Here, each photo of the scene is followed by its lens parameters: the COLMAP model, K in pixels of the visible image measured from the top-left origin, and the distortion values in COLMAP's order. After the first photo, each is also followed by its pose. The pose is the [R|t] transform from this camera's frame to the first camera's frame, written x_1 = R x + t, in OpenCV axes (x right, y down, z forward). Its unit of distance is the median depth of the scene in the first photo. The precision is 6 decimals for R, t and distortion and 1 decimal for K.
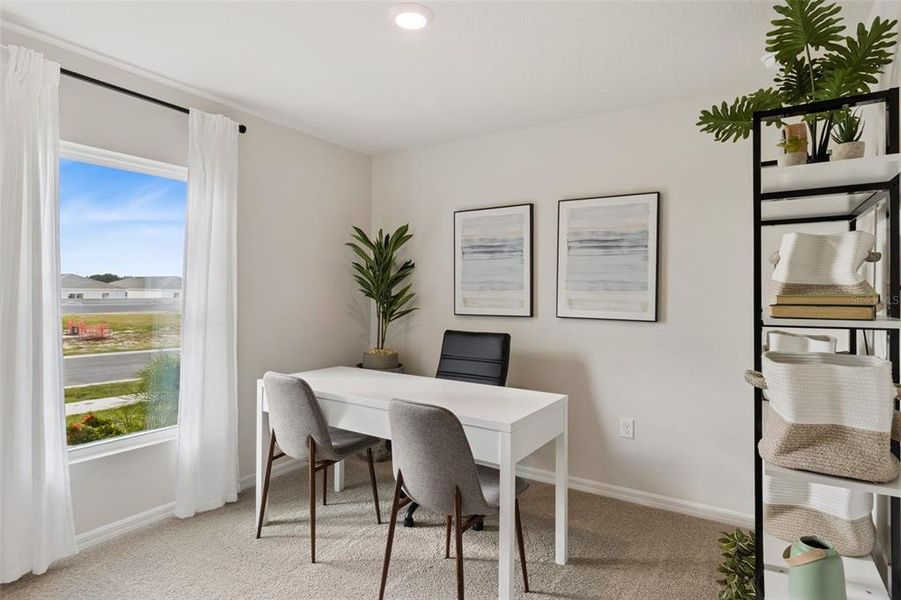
lens RADIAL K [[485.5, 0, 453.8], [0, 485.5, 292.5], [0, 0, 1]] dist [0.000187, 0.000918]
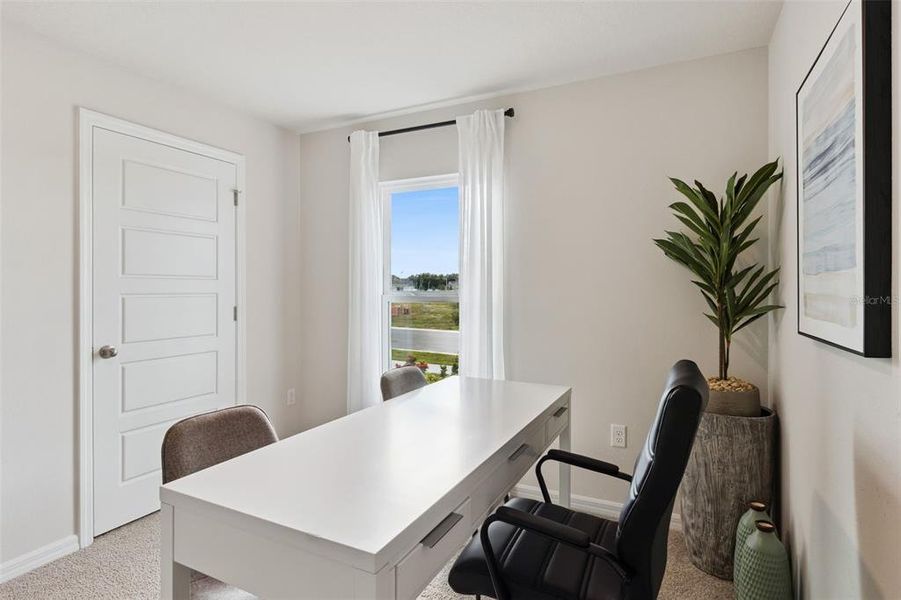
lens RADIAL K [[485.5, 0, 453.8], [0, 485.5, 292.5], [0, 0, 1]] dist [0.000187, 0.000918]
pose [[0.120643, 0.007325, -0.992669, 0.545696], [0.011866, 0.999891, 0.008821, 0.004556], [0.992625, -0.012843, 0.120543, 0.853913]]
